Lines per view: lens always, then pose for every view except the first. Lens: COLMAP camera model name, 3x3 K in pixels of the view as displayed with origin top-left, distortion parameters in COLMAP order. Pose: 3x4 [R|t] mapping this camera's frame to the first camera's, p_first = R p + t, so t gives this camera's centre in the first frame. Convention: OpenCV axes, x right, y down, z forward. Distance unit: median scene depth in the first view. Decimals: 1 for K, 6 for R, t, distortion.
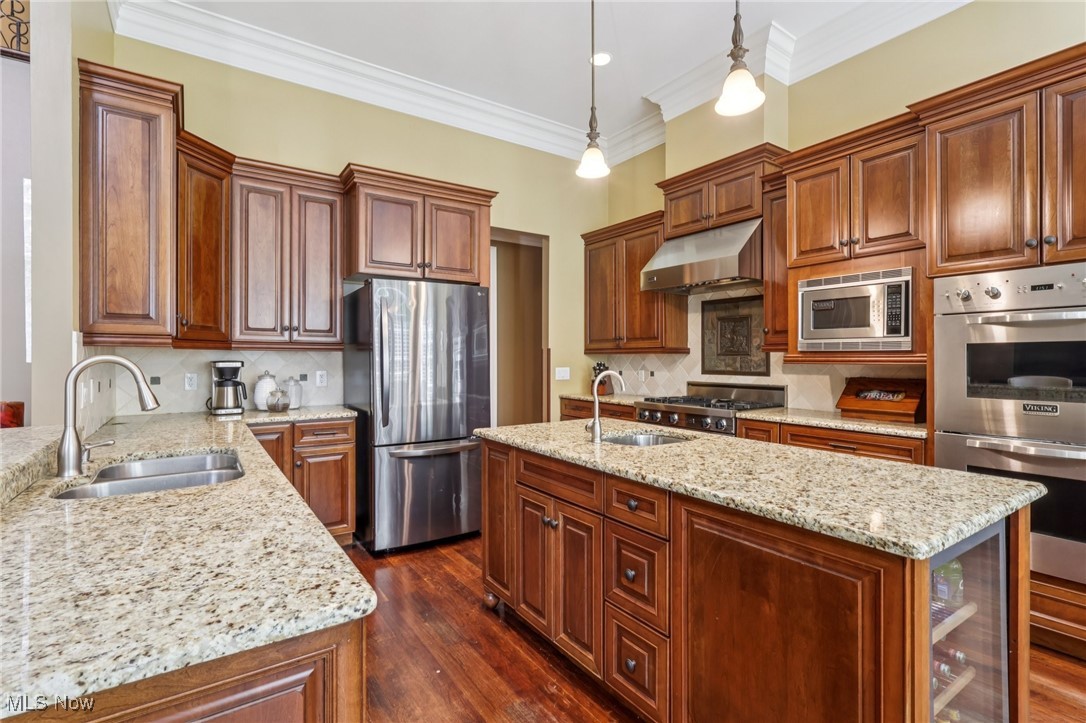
lens RADIAL K [[509.7, 0, 540.2], [0, 509.7, 360.2], [0, 0, 1]] dist [0.005675, 0.000410]
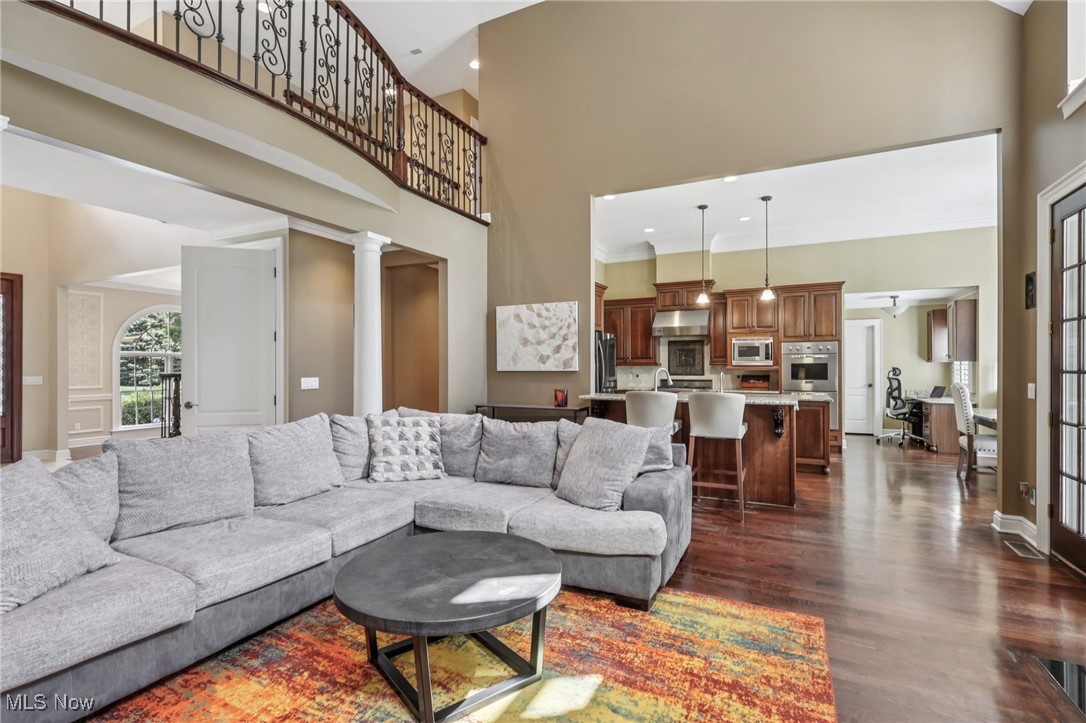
lens RADIAL K [[509.7, 0, 541.9], [0, 509.7, 365.2], [0, 0, 1]] dist [0.005675, 0.000410]
pose [[0.864551, 0.003634, 0.502532, -1.238145], [0.000968, 0.999960, -0.008896, 0.003796], [-0.502545, 0.008178, 0.864513, -0.583019]]
